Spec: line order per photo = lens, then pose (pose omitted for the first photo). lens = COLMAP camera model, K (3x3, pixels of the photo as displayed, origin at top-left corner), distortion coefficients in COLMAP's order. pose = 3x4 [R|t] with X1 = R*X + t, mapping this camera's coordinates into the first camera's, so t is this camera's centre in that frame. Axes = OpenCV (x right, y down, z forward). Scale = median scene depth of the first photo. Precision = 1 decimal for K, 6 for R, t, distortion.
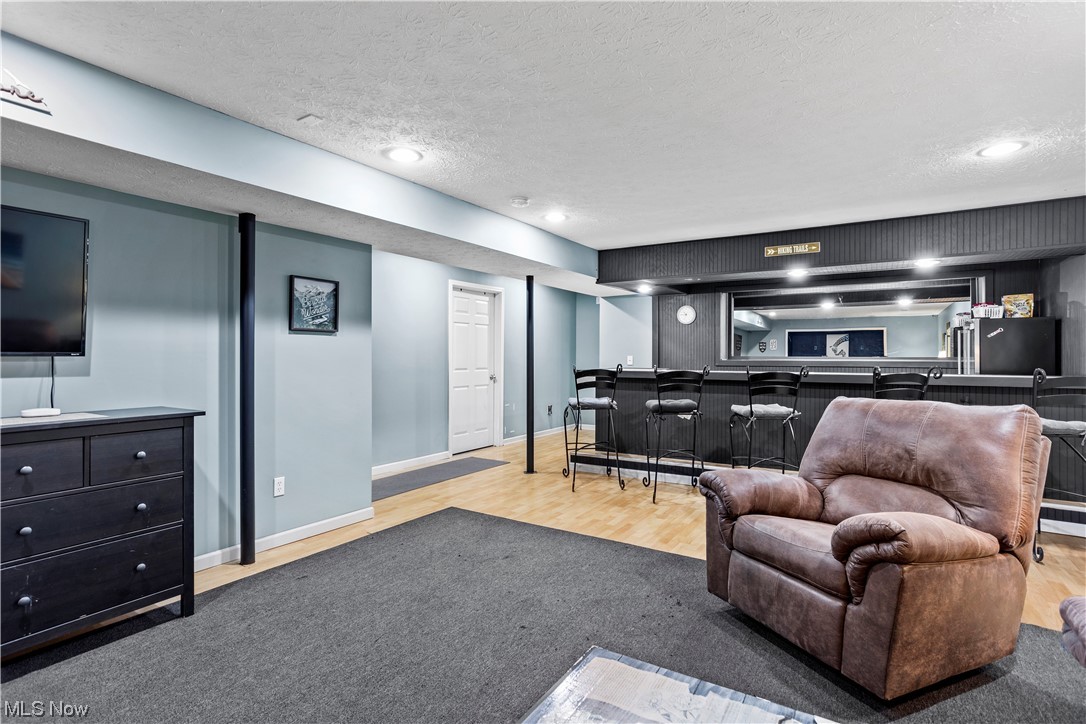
lens RADIAL K [[529.9, 0, 549.9], [0, 529.9, 351.4], [0, 0, 1]] dist [-0.023270, 0.000723]
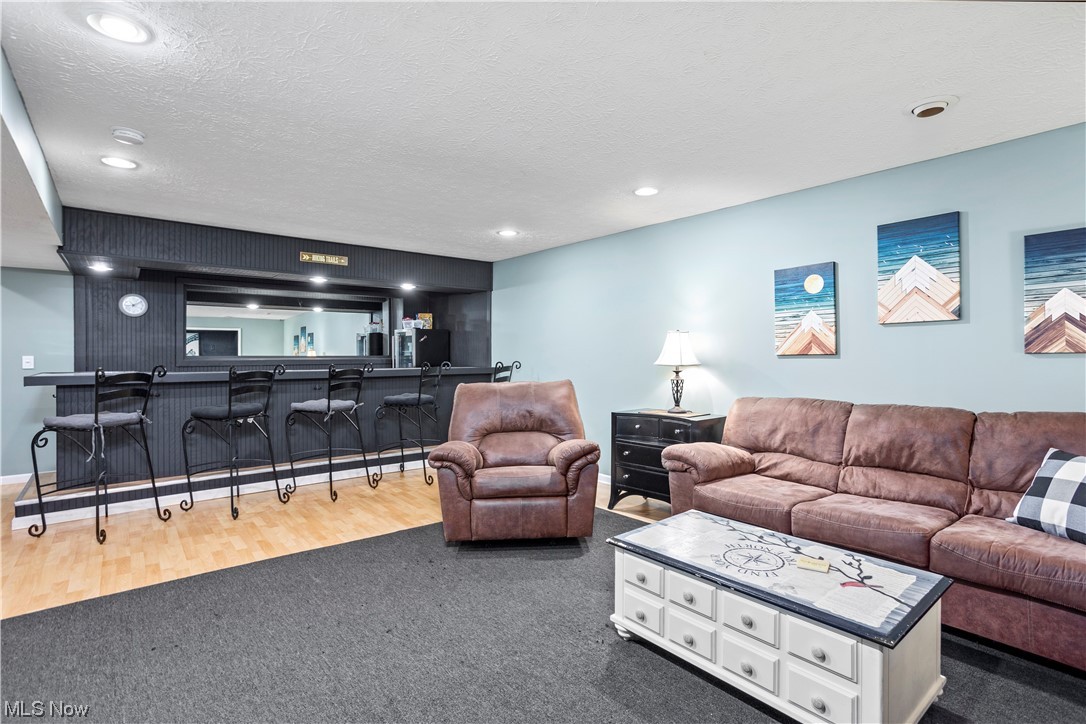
lens RADIAL K [[528.1, 0, 544.4], [0, 528.1, 357.8], [0, 0, 1]] dist [-0.048958, 0.032450]
pose [[0.310616, -0.007423, 0.950507, -0.499522], [-0.005449, 0.999939, 0.009589, 0.001899], [-0.950520, -0.008158, 0.310556, 0.241497]]
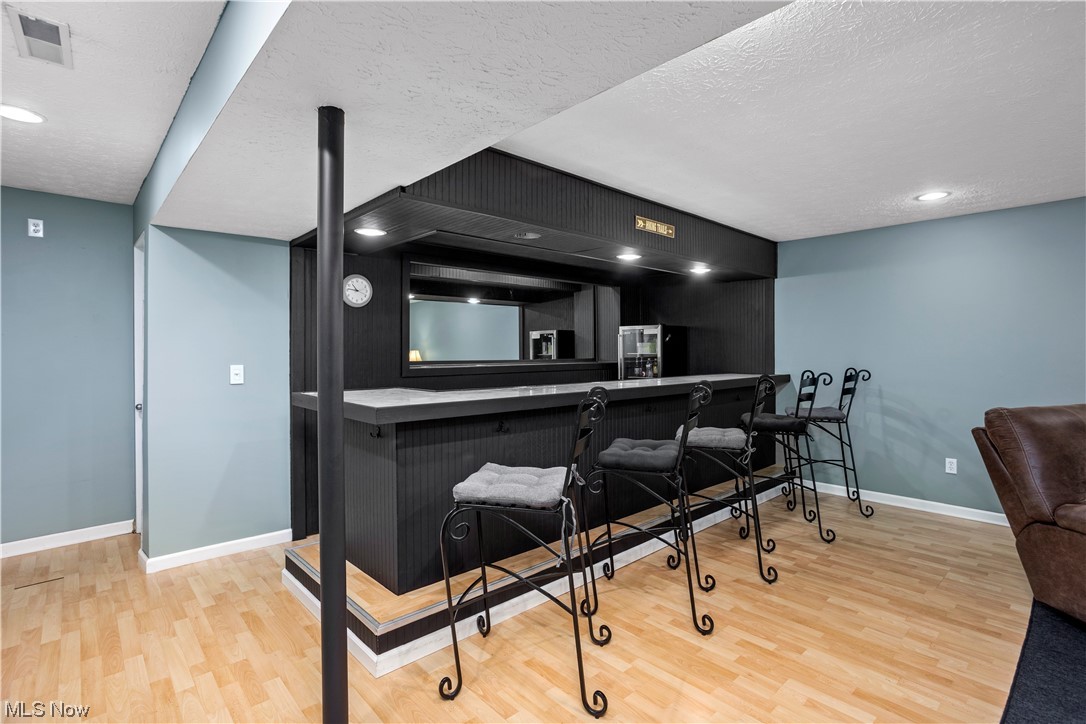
lens RADIAL K [[531.4, 0, 556.4], [0, 531.4, 345.3], [0, 0, 1]] dist [-0.001447, 0.010792]
pose [[0.241954, 0.010274, 0.970233, -0.397452], [-0.002796, 0.999947, -0.009891, -0.007271], [-0.970284, -0.000320, 0.241970, 1.065533]]
